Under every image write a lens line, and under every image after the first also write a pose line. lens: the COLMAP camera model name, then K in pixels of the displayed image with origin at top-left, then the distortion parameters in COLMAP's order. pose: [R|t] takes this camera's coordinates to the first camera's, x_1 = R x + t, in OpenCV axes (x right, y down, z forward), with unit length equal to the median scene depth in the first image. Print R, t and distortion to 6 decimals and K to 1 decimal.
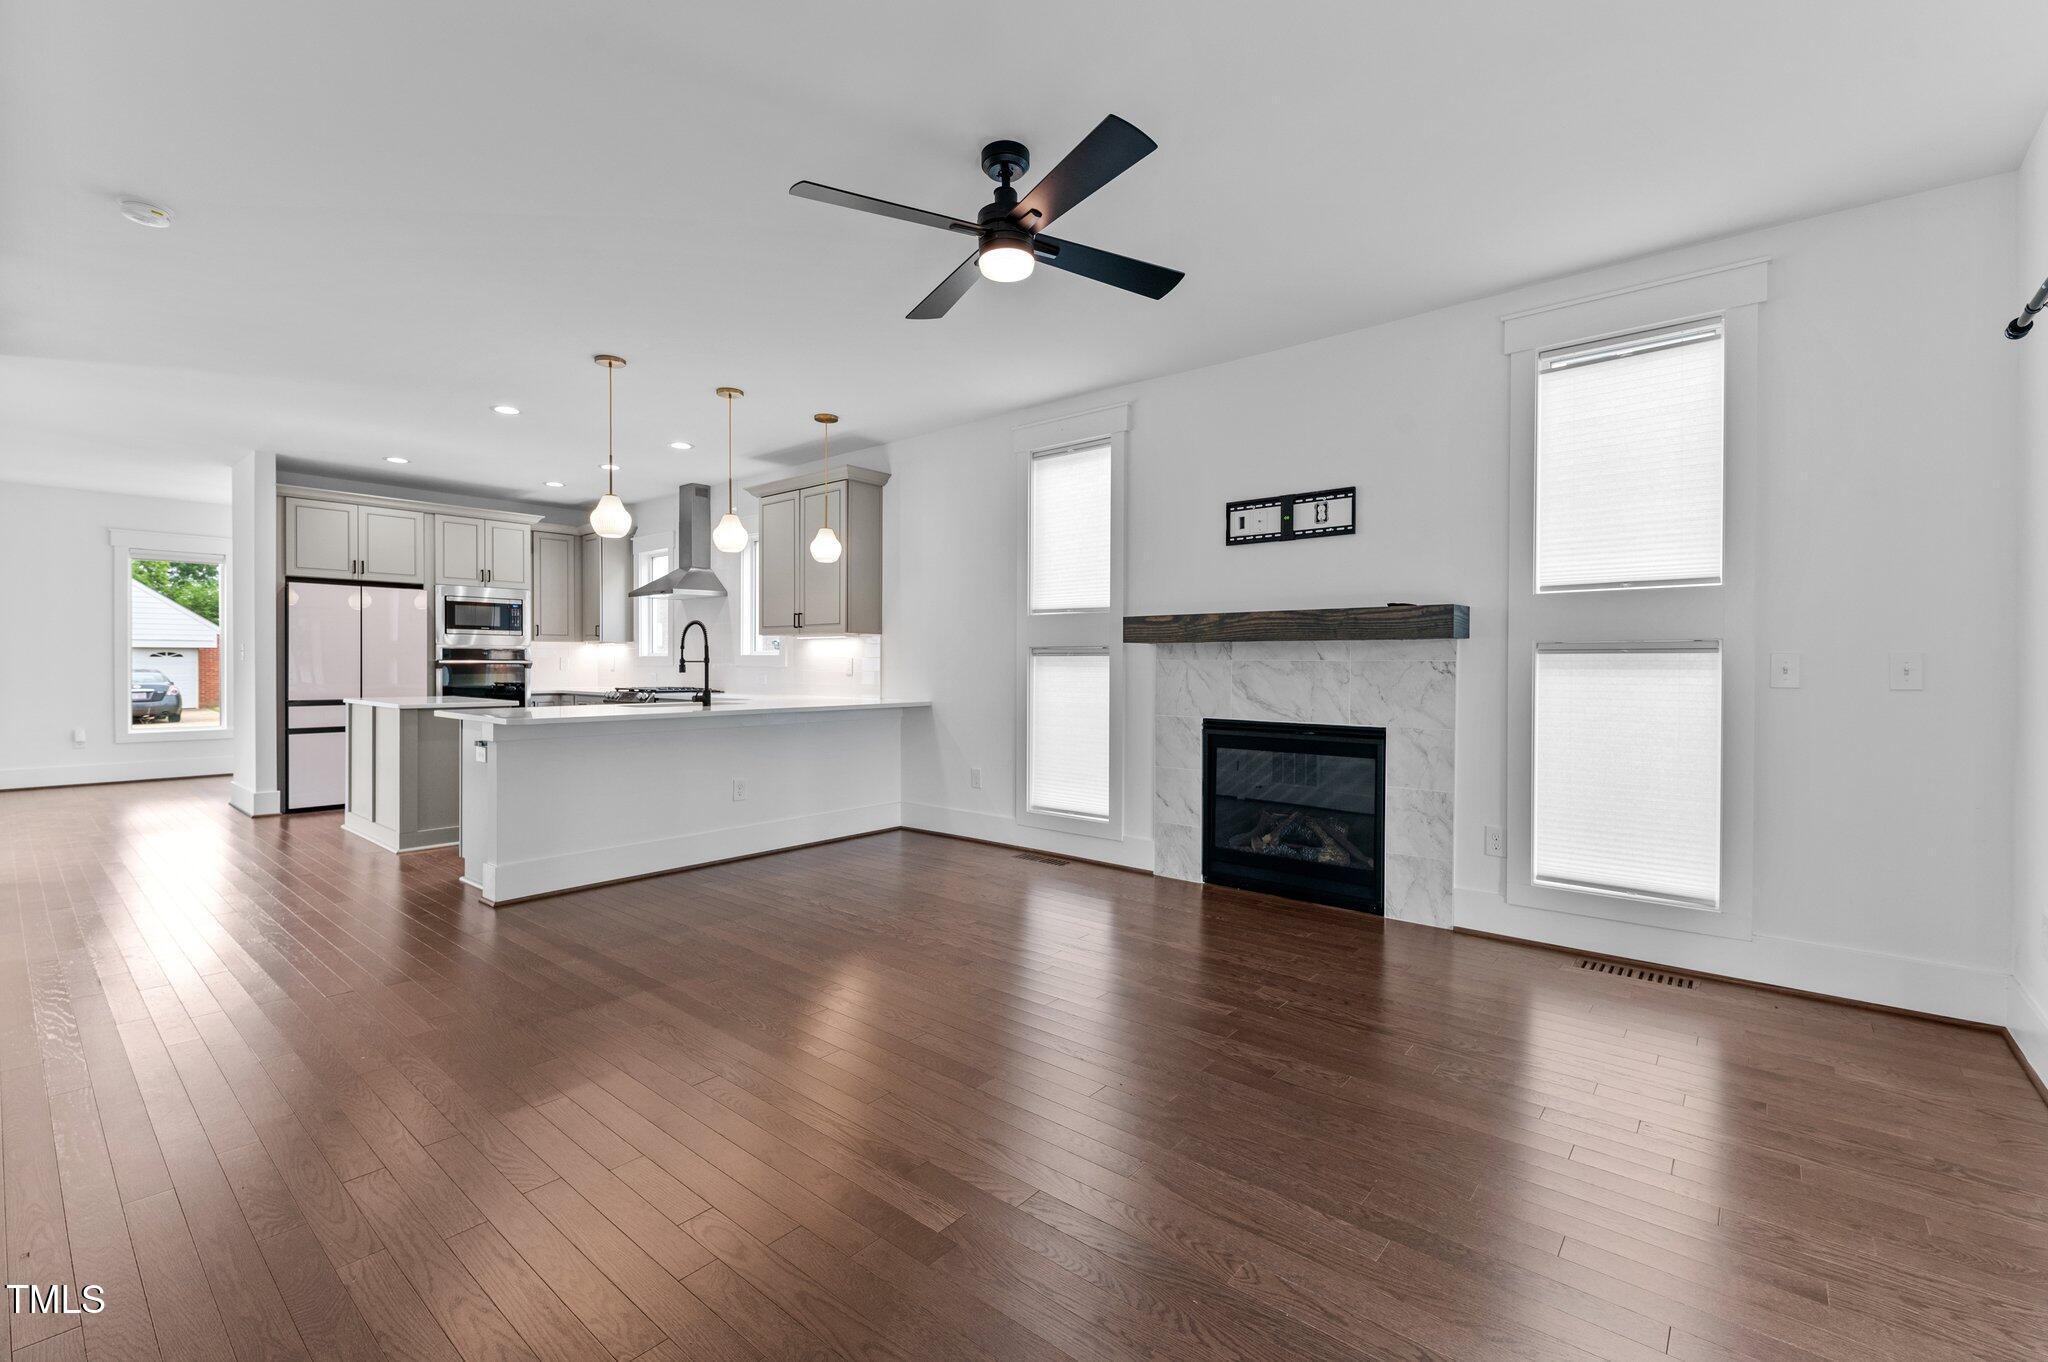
lens RADIAL K [[880.9, 0, 1027.6], [0, 880.9, 676.8], [0, 0, 1]] dist [-0.004905, -0.000328]
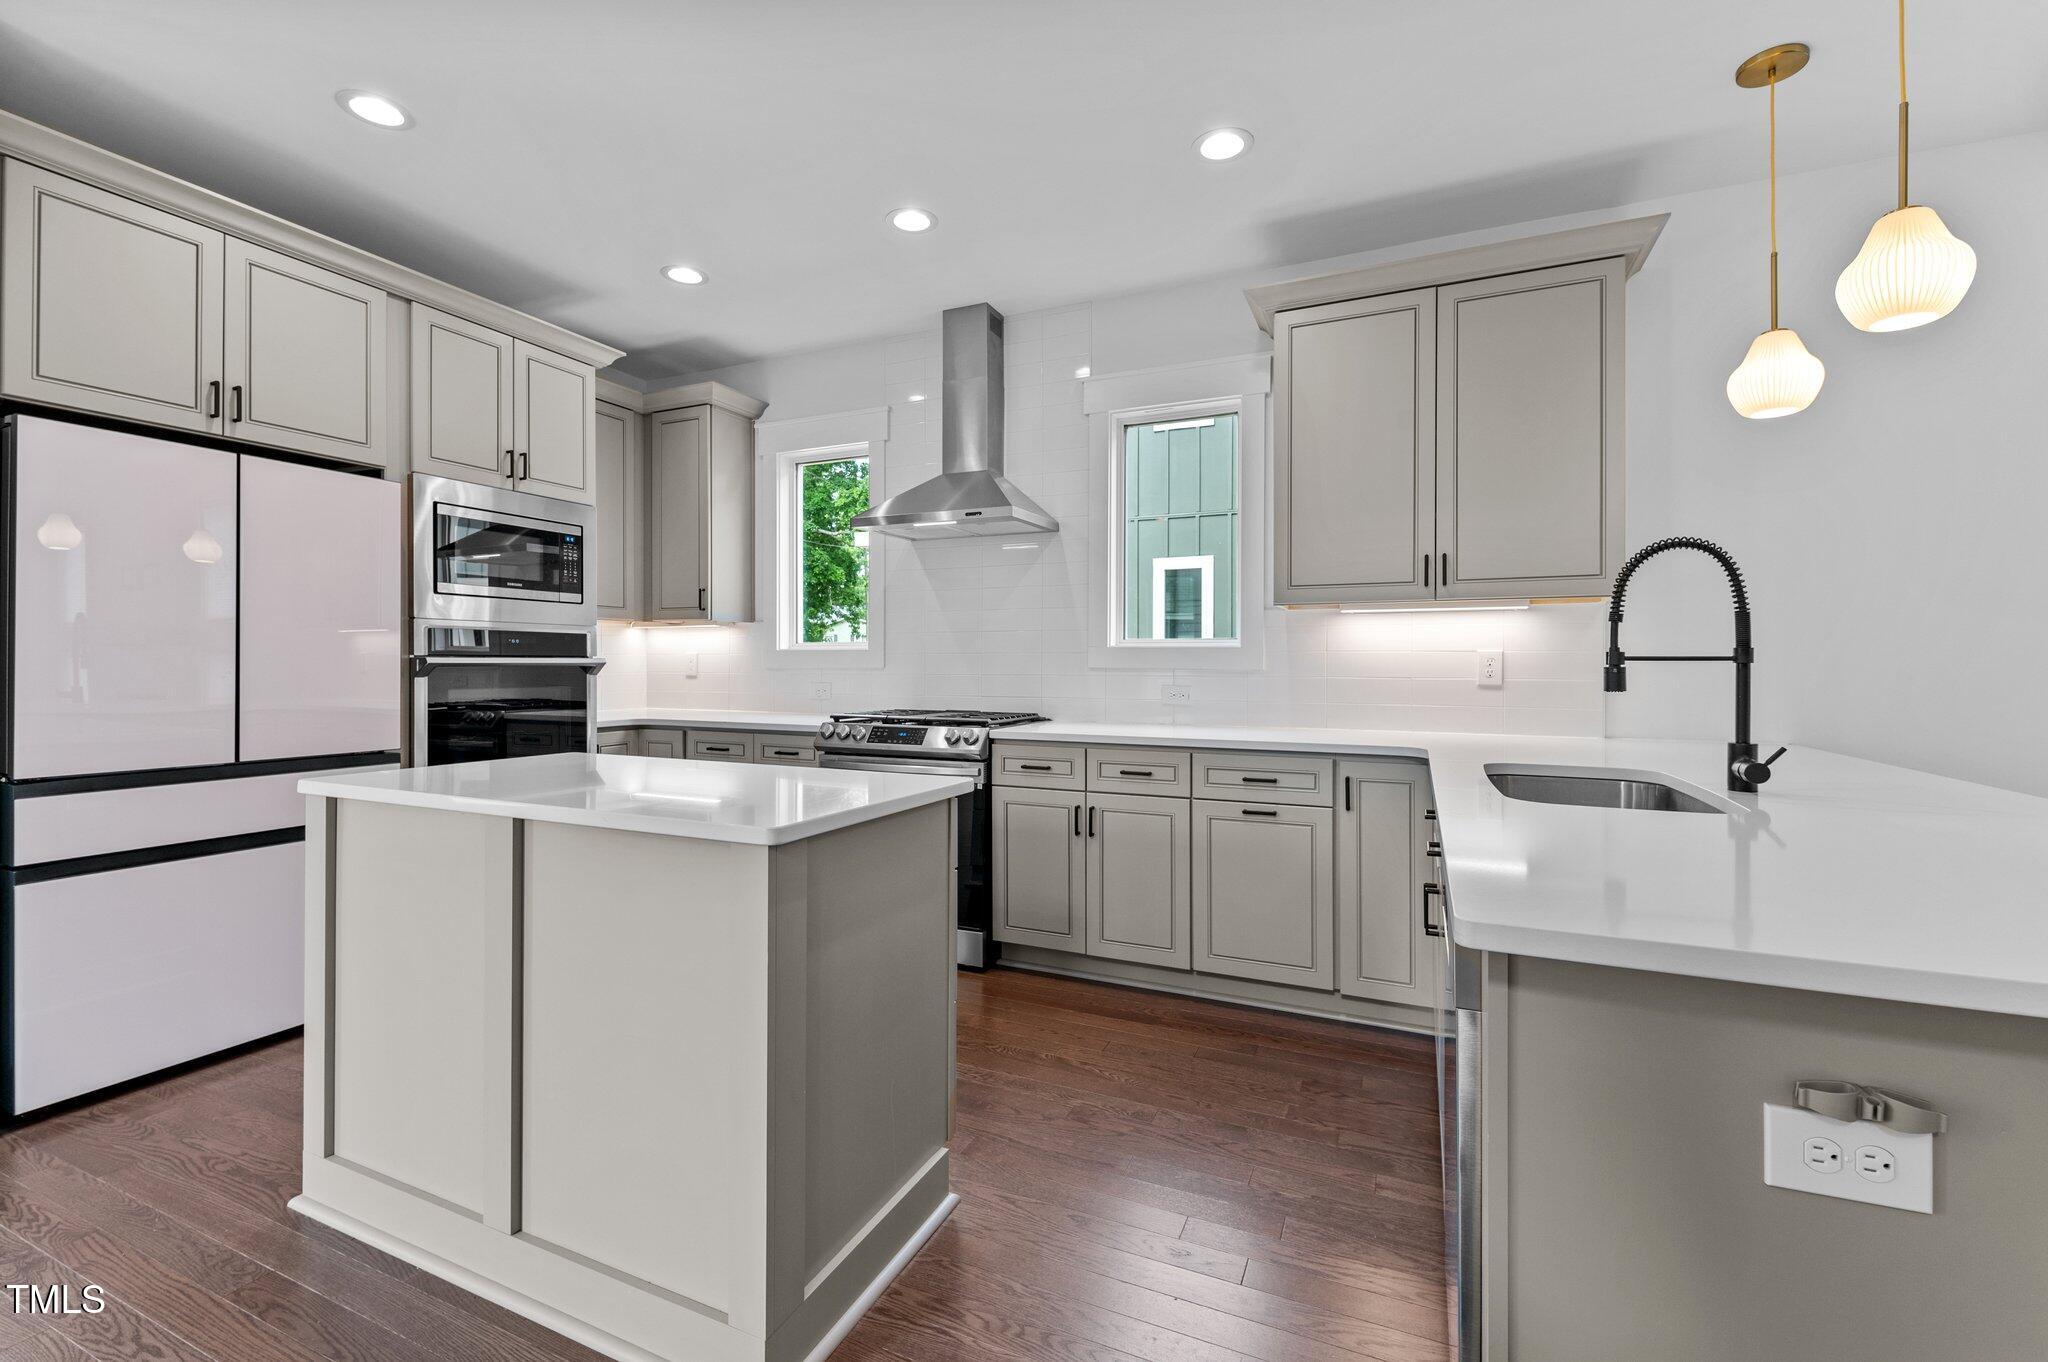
lens RADIAL K [[880.9, 0, 1019.4], [0, 880.9, 670.7], [0, 0, 1]] dist [-0.004905, -0.000328]
pose [[0.962062, -0.001795, 0.272825, -0.519103], [0.003822, 0.999969, -0.006900, -0.008238], [-0.272804, 0.007681, 0.962039, 0.533050]]
